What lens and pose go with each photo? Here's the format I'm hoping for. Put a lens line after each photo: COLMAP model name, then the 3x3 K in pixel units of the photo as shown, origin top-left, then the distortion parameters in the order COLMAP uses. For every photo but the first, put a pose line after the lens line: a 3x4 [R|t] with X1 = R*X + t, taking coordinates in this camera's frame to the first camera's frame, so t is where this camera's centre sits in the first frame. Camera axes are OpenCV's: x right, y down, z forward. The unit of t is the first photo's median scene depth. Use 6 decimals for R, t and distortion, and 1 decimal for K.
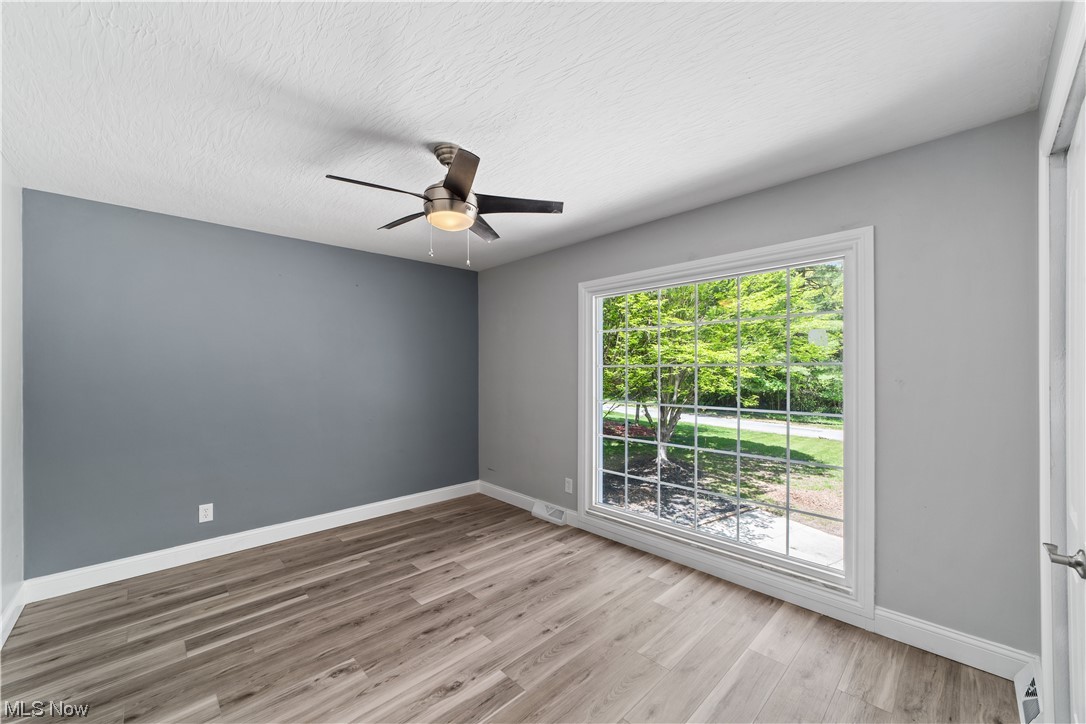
lens RADIAL K [[421.8, 0, 543.5], [0, 421.8, 371.7], [0, 0, 1]] dist [-0.001974, 0.000363]
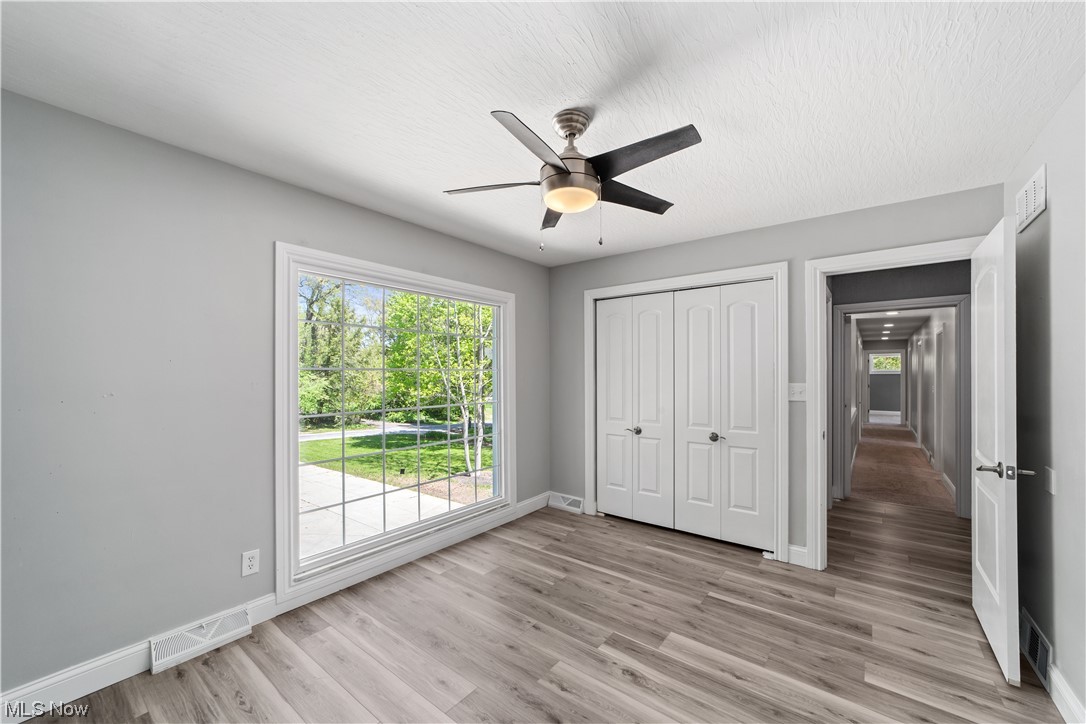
lens RADIAL K [[421.8, 0, 543.5], [0, 421.8, 371.7], [0, 0, 1]] dist [-0.001974, 0.000363]
pose [[-0.147622, 0.009469, 0.988998, -0.931411], [-0.001686, 0.999950, -0.009825, 0.002428], [-0.989042, -0.003118, -0.147599, 1.038744]]
